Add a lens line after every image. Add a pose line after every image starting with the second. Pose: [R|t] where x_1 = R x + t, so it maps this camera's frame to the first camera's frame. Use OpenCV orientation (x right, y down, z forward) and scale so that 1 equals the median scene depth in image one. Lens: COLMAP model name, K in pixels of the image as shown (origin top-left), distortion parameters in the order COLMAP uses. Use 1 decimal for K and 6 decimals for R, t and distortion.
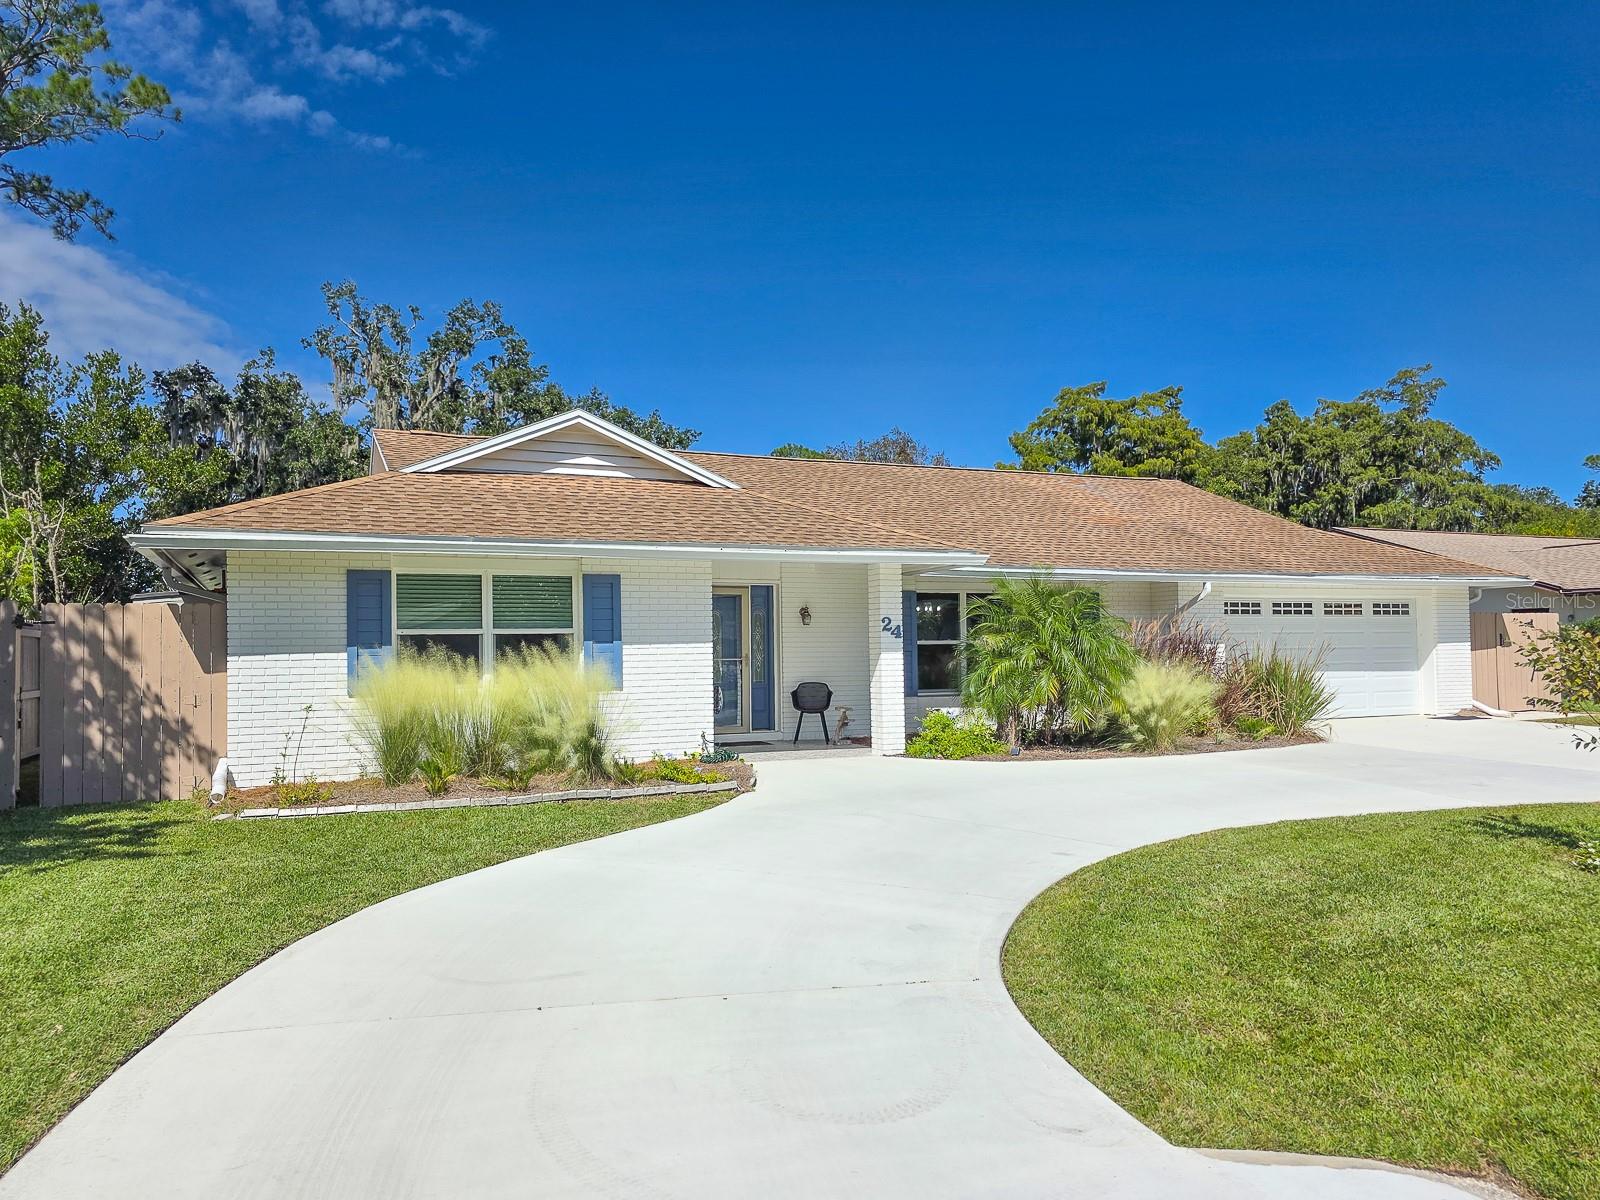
lens RADIAL K [[1073.2, 0, 796.0], [0, 1073.2, 613.0], [0, 0, 1]] dist [0.091706, 0.000600]
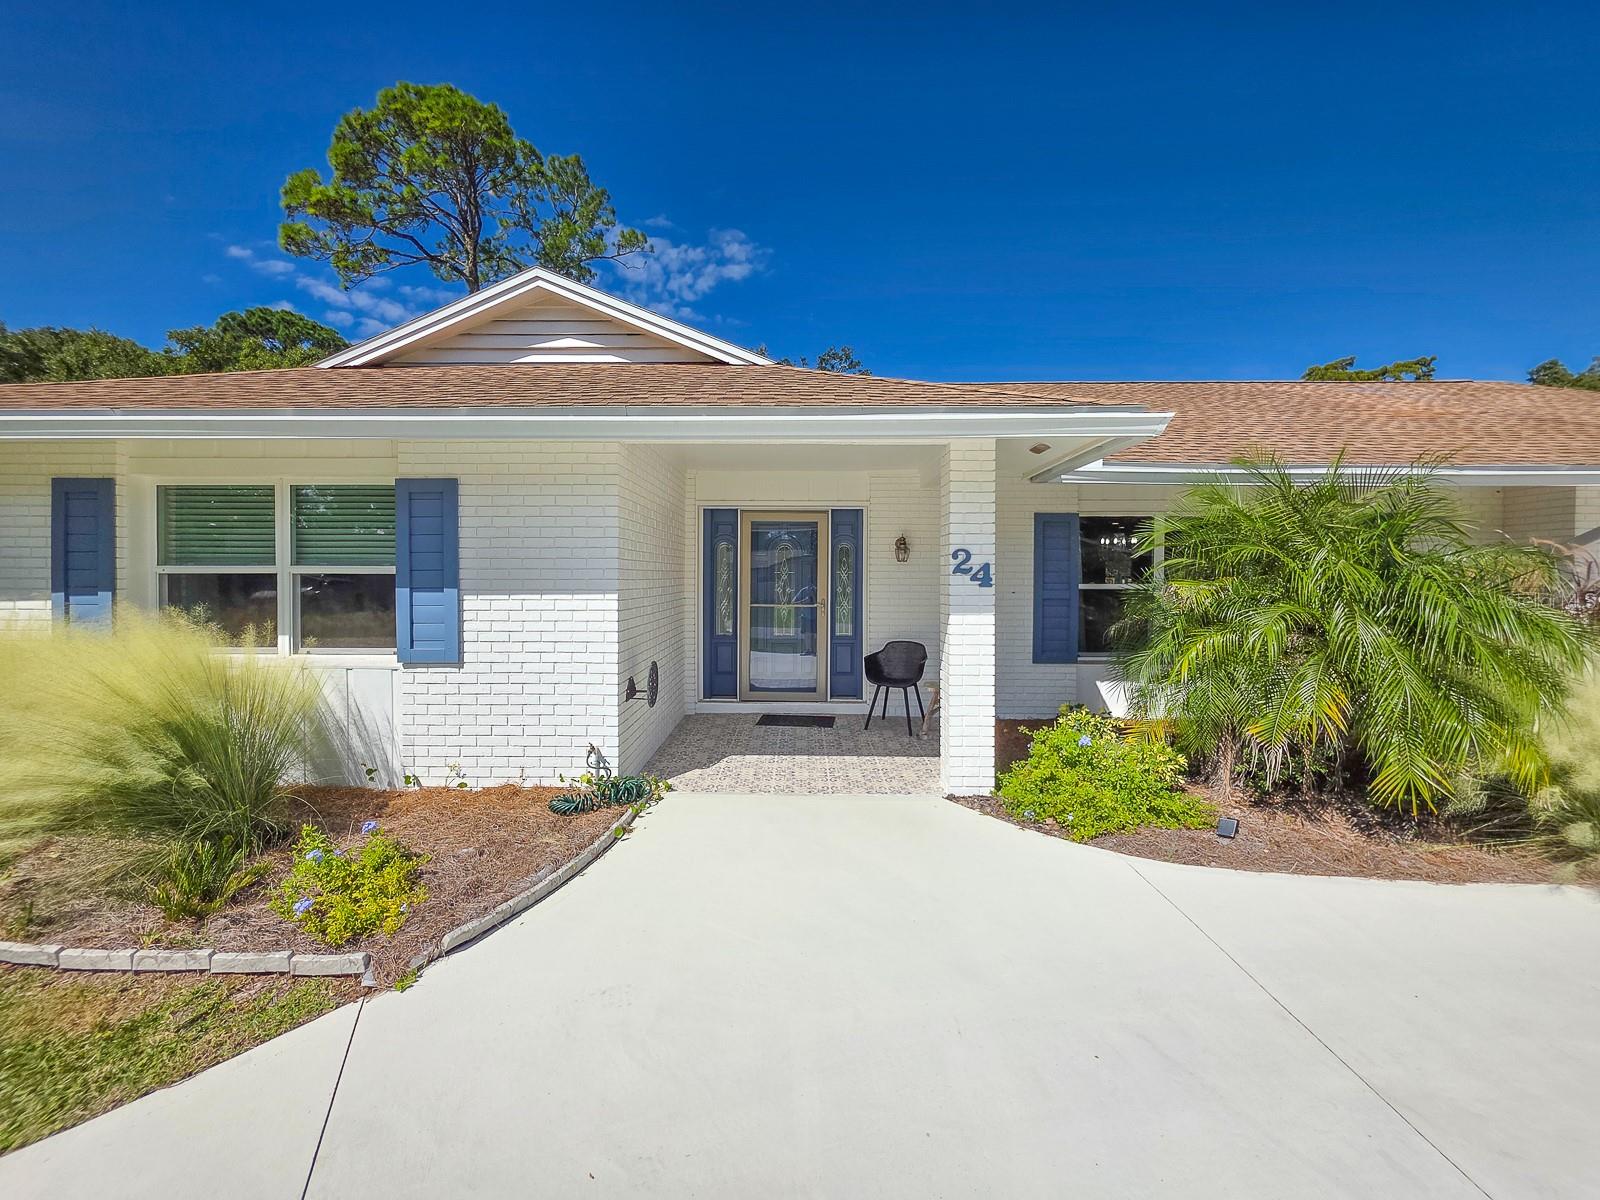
lens RADIAL K [[657.9, 0, 787.9], [0, 657.9, 575.9], [0, 0, 1]] dist [0.003023, 0.000023]
pose [[0.912450, 0.014625, -0.408927, 0.140282], [0.000686, 0.999305, 0.037271, 0.004864], [0.409188, -0.034289, 0.911805, 0.646232]]
